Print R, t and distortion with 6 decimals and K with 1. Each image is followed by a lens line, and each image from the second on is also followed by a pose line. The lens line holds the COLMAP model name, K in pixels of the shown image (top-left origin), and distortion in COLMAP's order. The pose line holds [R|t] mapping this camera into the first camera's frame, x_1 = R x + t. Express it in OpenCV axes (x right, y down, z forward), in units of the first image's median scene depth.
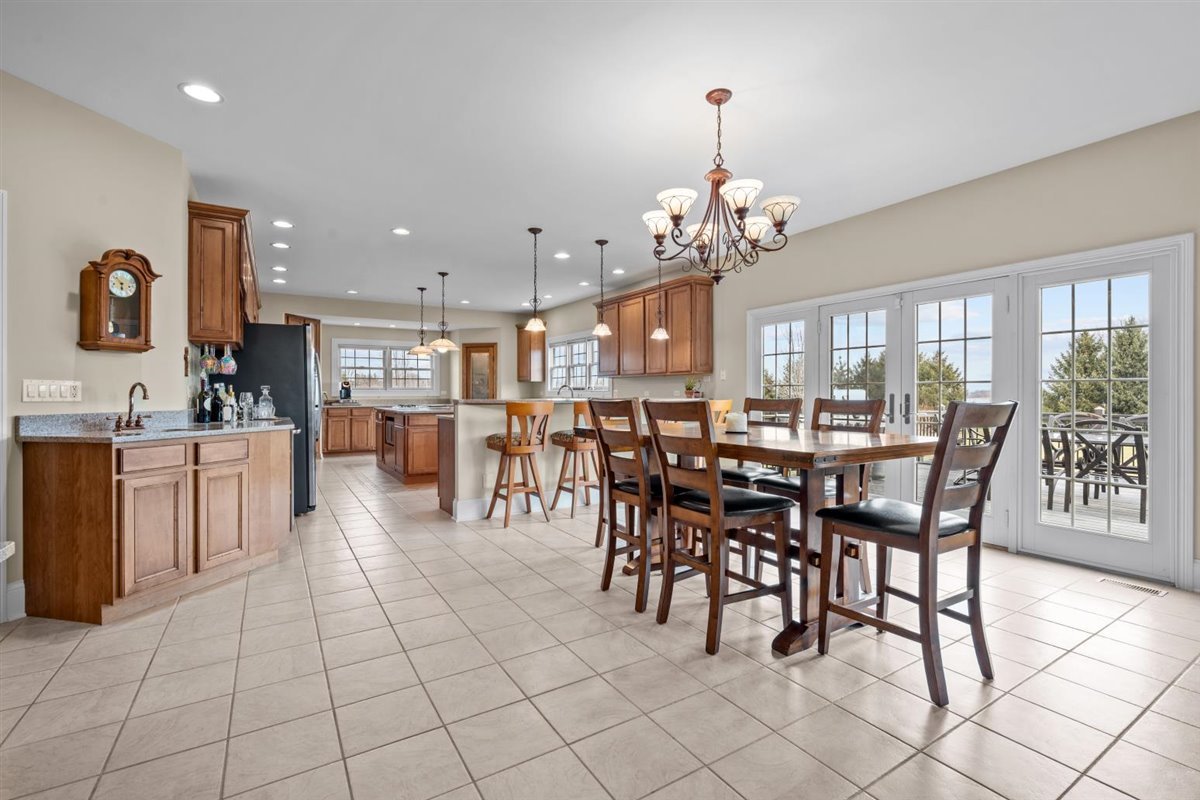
lens RADIAL K [[515.7, 0, 597.9], [0, 515.7, 403.0], [0, 0, 1]] dist [-0.025781, 0.000038]
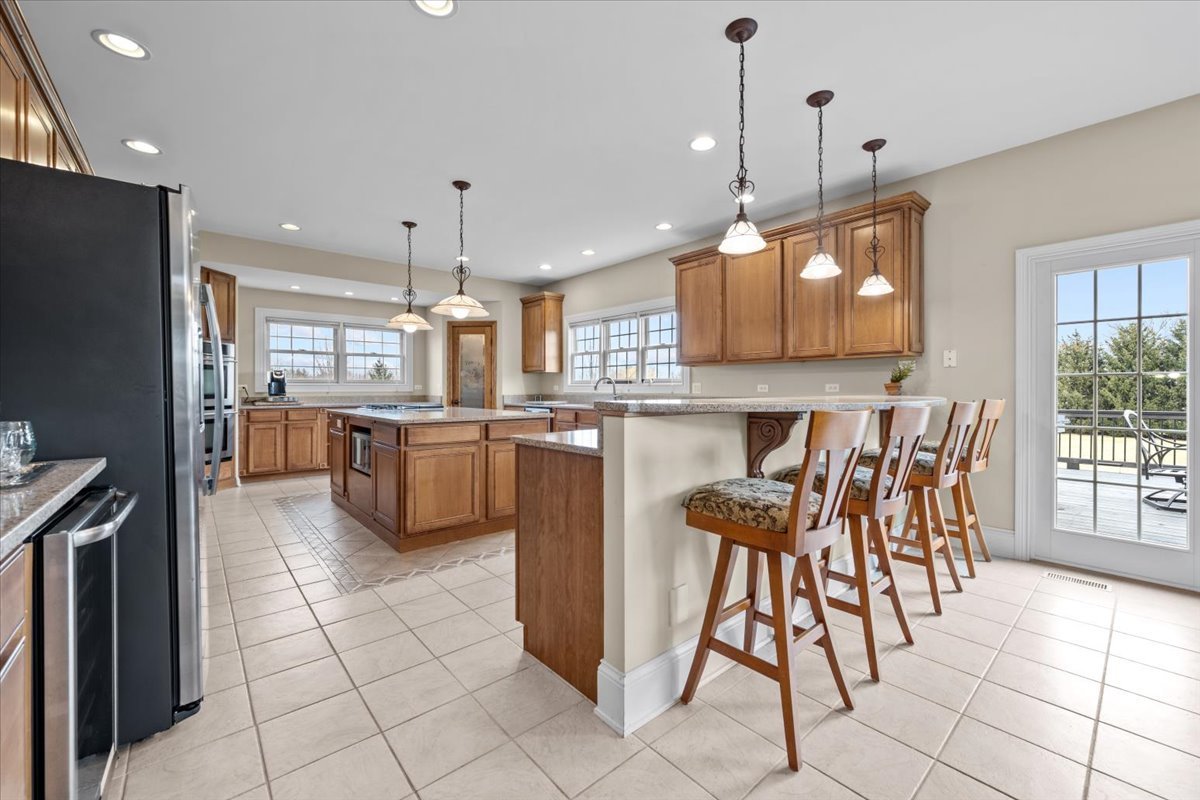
lens RADIAL K [[476.2, 0, 600.3], [0, 476.2, 395.3], [0, 0, 1]] dist [0.002224, -0.000178]
pose [[0.989168, -0.004894, 0.146707, -0.160236], [0.004909, 0.999988, 0.000256, -0.007595], [-0.146707, 0.000467, 0.989180, 0.308572]]
